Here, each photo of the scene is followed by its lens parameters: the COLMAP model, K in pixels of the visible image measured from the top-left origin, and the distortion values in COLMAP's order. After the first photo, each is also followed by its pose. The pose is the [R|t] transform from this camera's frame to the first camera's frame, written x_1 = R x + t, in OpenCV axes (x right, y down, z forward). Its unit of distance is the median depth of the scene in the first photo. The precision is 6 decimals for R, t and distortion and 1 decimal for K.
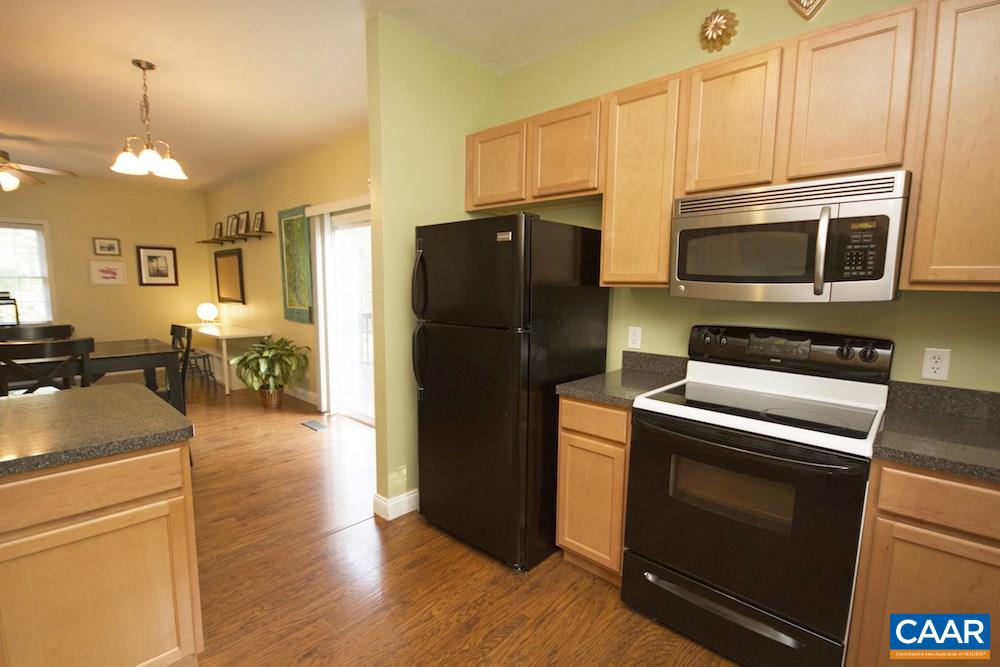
lens RADIAL K [[458.4, 0, 502.8], [0, 458.4, 343.0], [0, 0, 1]] dist [0.001985, -0.006255]
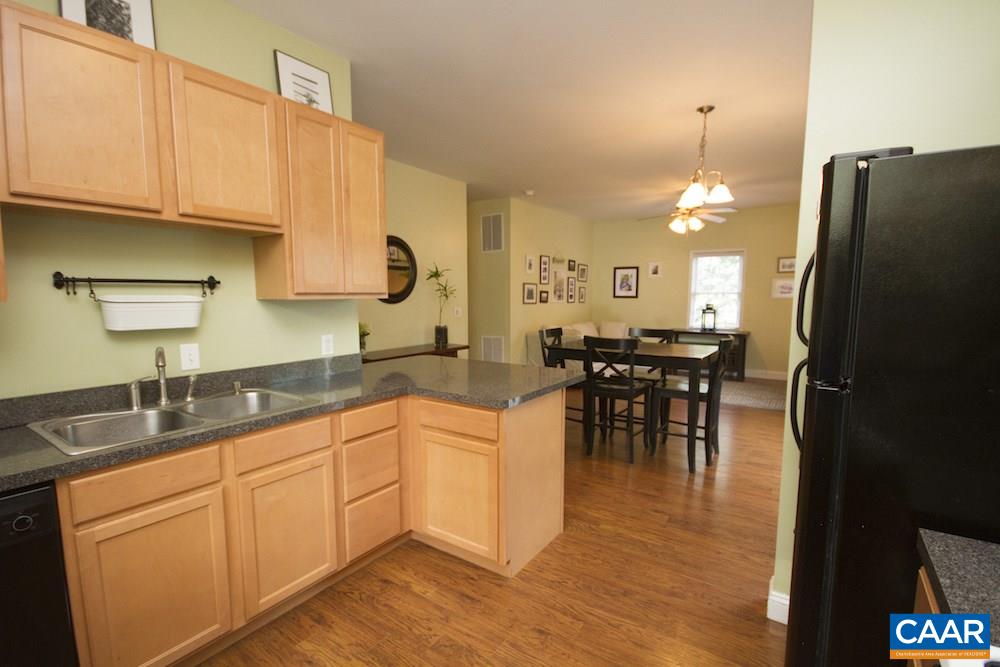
lens RADIAL K [[458.4, 0, 504.5], [0, 458.4, 345.2], [0, 0, 1]] dist [0.001985, -0.006255]
pose [[0.152806, 0.098362, -0.983349, 0.146465], [-0.124041, 0.989074, 0.079660, -0.020883], [0.980441, 0.109803, 0.163337, 0.164301]]
